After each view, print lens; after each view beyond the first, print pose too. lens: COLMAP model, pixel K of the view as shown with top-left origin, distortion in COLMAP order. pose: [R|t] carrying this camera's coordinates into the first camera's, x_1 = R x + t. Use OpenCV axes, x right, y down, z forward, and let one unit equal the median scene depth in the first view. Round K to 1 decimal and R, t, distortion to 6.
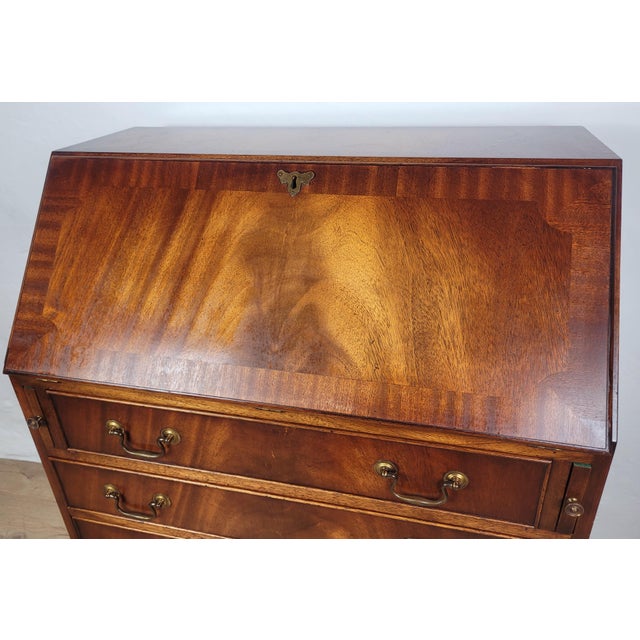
lens RADIAL K [[504.7, 0, 322.0], [0, 504.7, 296.6], [0, 0, 1]] dist [0.009293, 0.000390]
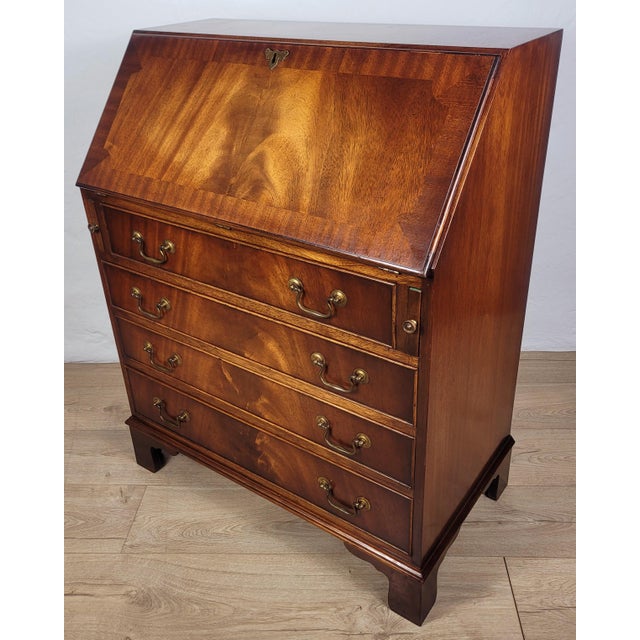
lens RADIAL K [[638.9, 0, 321.5], [0, 638.9, 299.7], [0, 0, 1]] dist [0.002245, 0.005571]
pose [[0.928003, 0.179364, -0.326557, 0.686892], [-0.162902, 0.983608, 0.077323, 0.227305], [0.335073, -0.018559, 0.942009, -0.488146]]
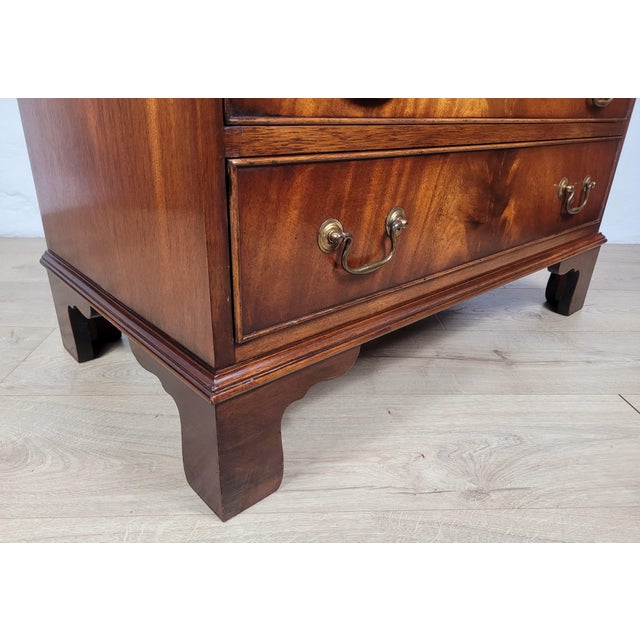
lens RADIAL K [[499.1, 0, 318.0], [0, 499.1, 340.5], [0, 0, 1]] dist [0.005073, -0.000671]
pose [[0.560565, -0.318871, 0.764256, -1.020120], [0.321686, 0.934263, 0.153853, 0.851011], [-0.763076, 0.159606, 0.626292, 0.989673]]
